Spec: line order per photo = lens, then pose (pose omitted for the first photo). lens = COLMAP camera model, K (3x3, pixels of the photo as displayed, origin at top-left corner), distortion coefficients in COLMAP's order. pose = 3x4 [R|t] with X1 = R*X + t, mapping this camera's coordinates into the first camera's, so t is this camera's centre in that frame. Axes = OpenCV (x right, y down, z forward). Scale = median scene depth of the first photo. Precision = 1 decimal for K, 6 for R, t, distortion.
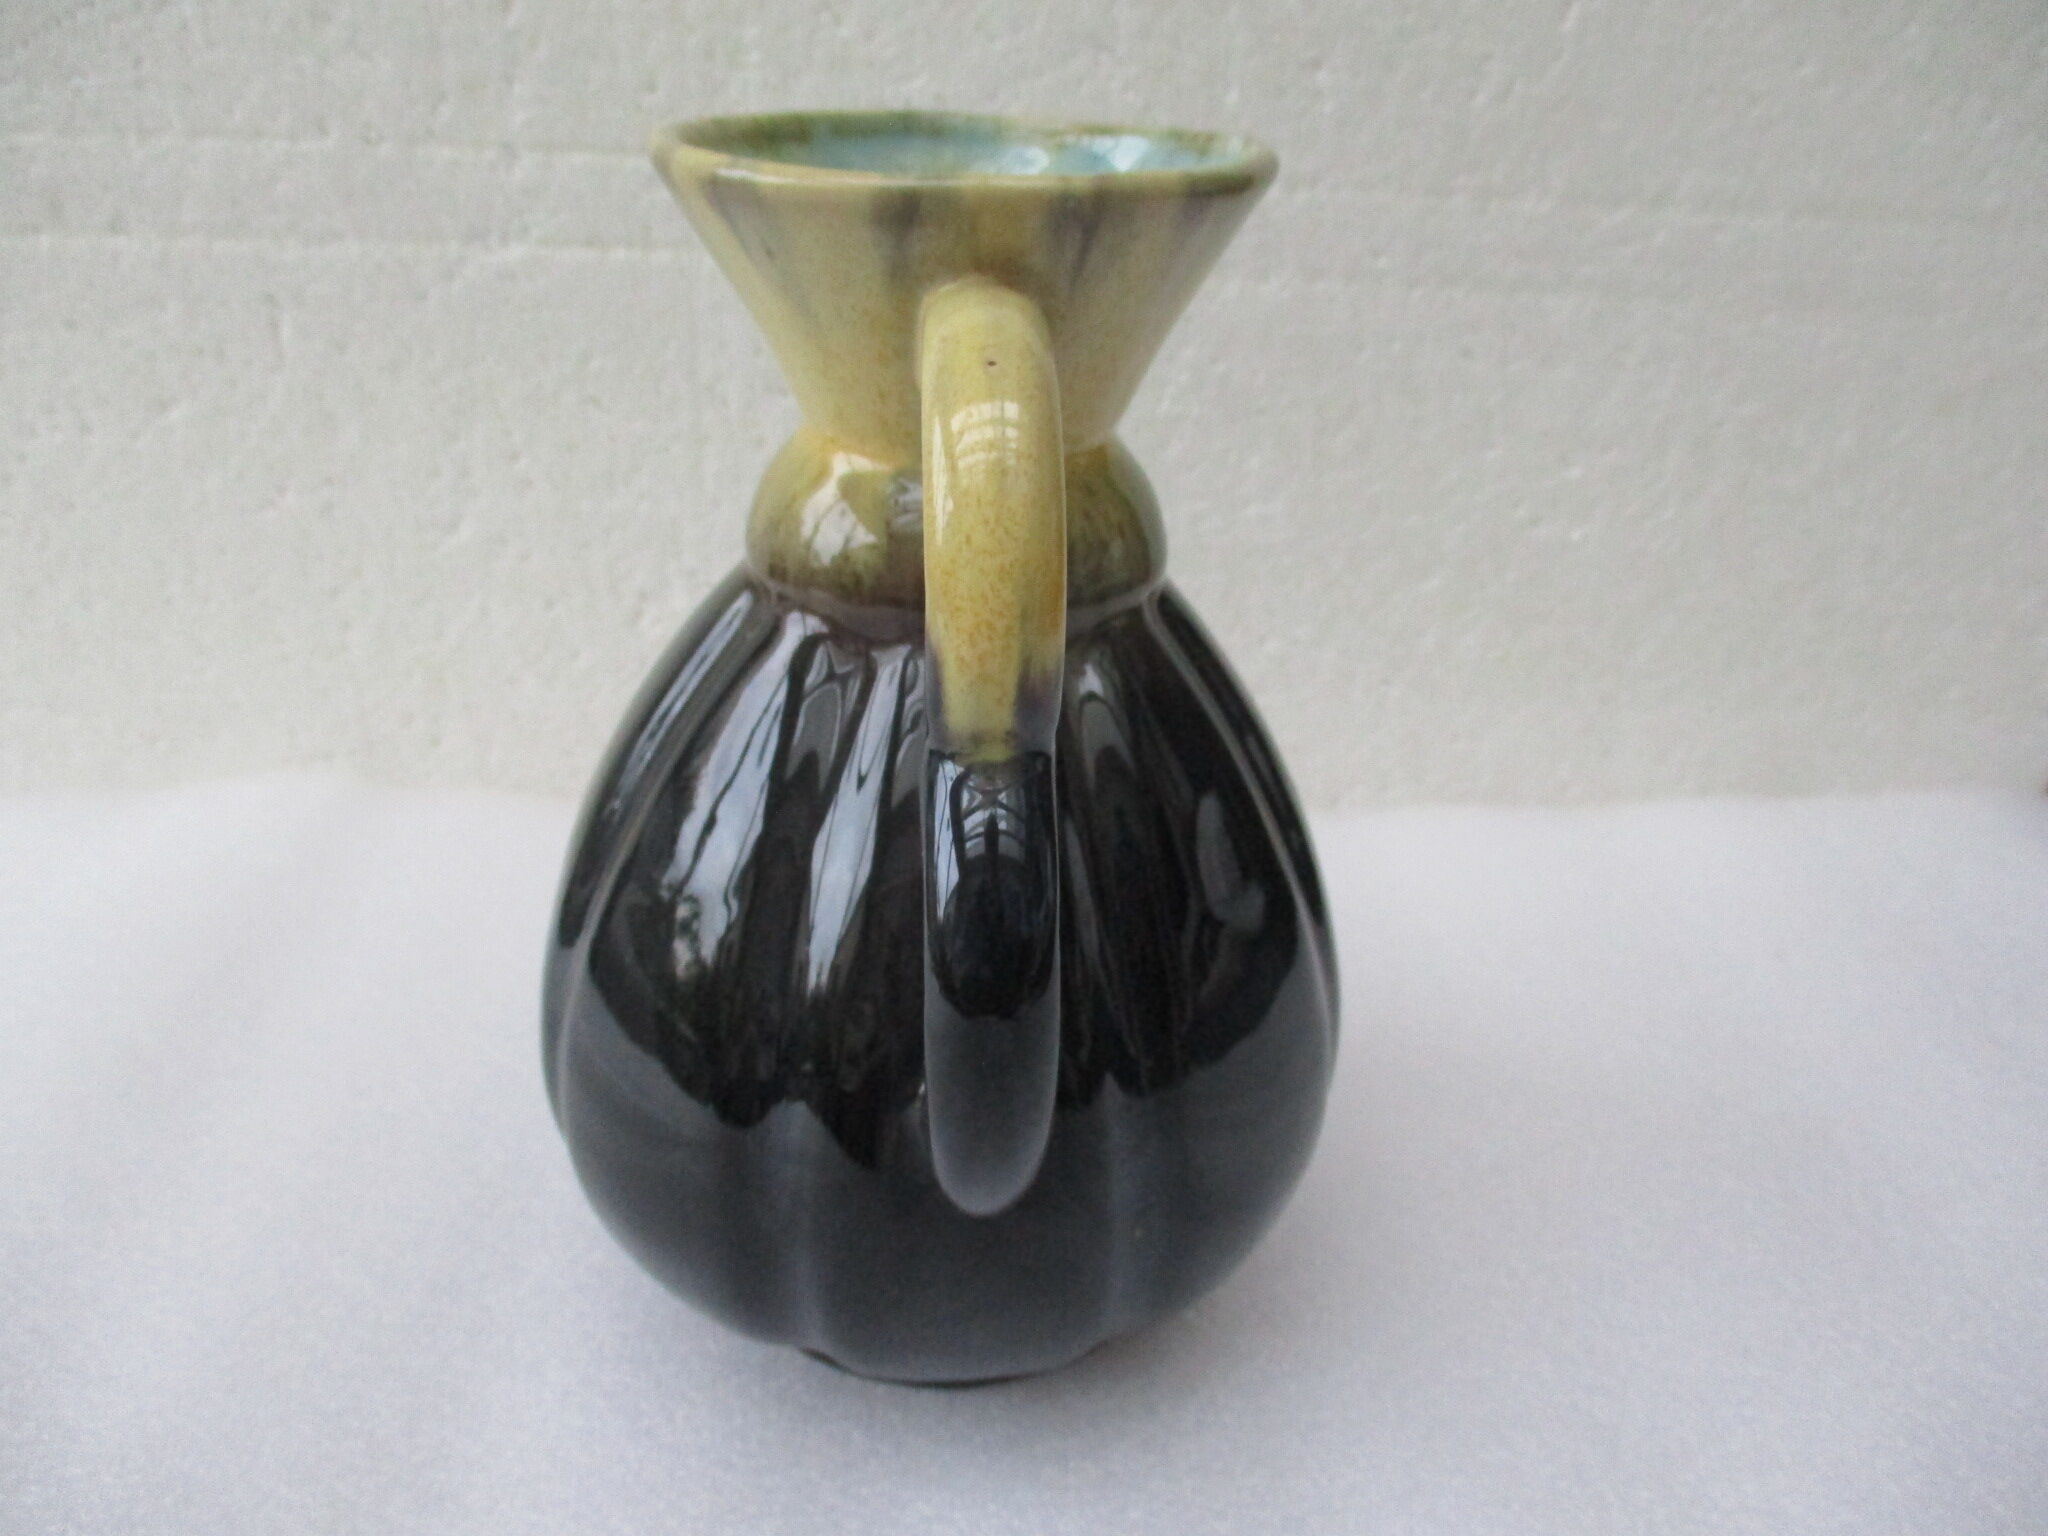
lens RADIAL K [[1705.1, 0, 1024.0], [0, 1705.1, 768.0], [0, 0, 1]] dist [-0.009965, -0.001437]
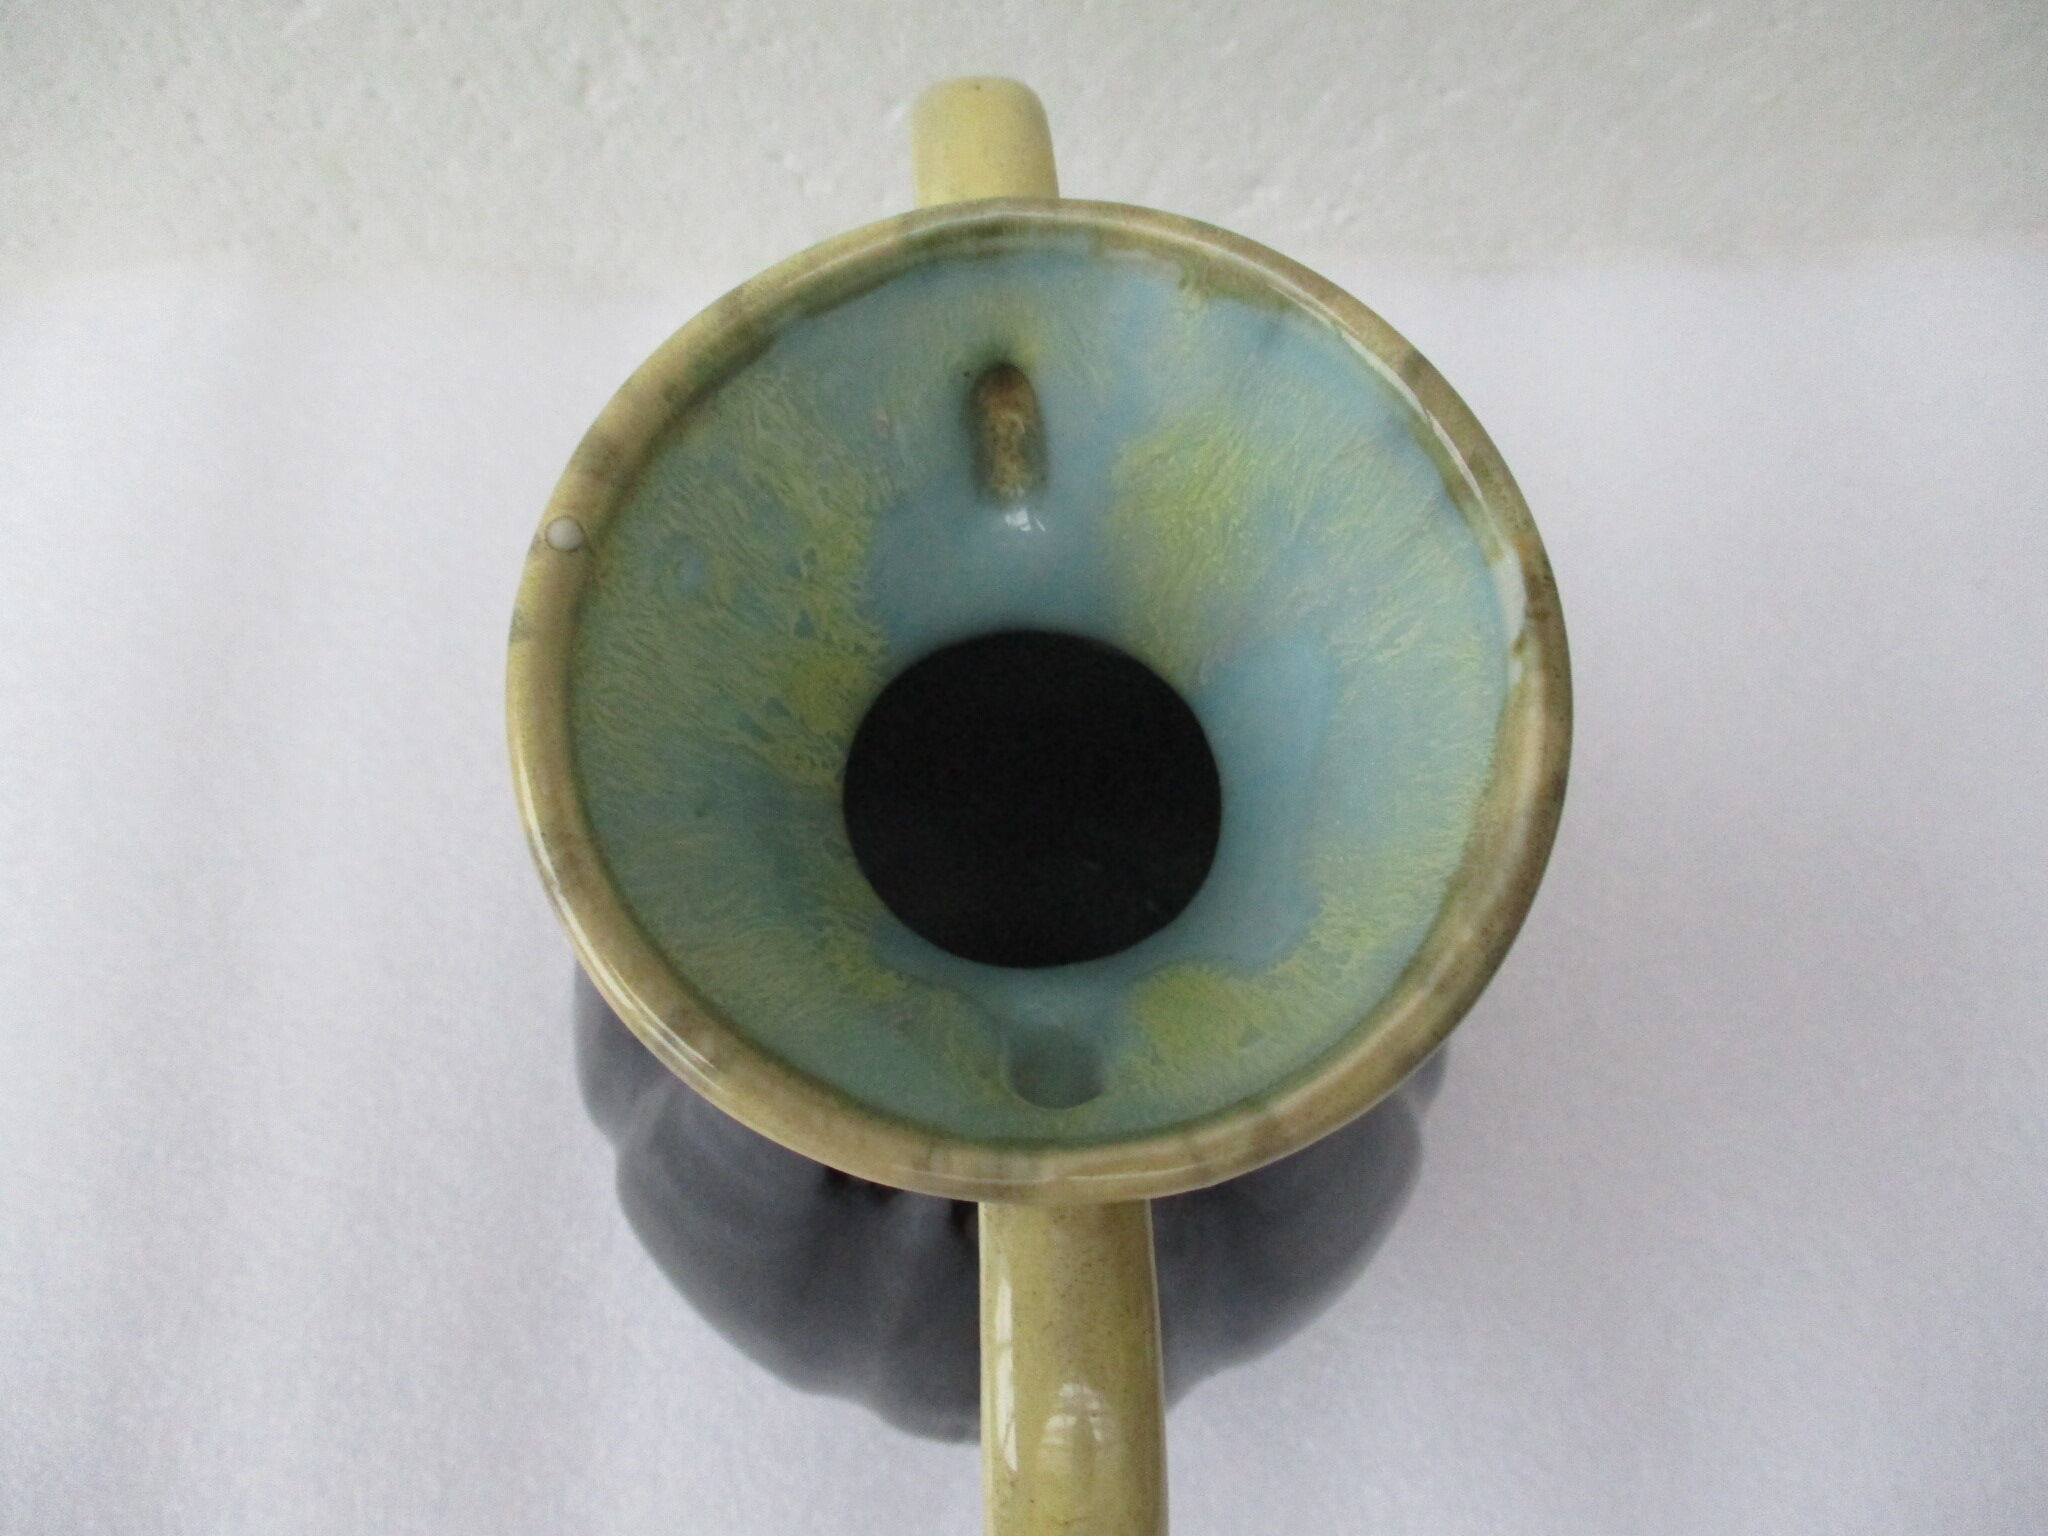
lens RADIAL K [[1705.1, 0, 1024.0], [0, 1705.1, 768.0], [0, 0, 1]] dist [-0.009965, -0.001437]
pose [[0.999378, 0.022386, -0.027266, -0.012327], [0.003572, 0.704705, 0.709491, -0.402189], [0.035097, -0.709147, 0.704187, 0.294839]]
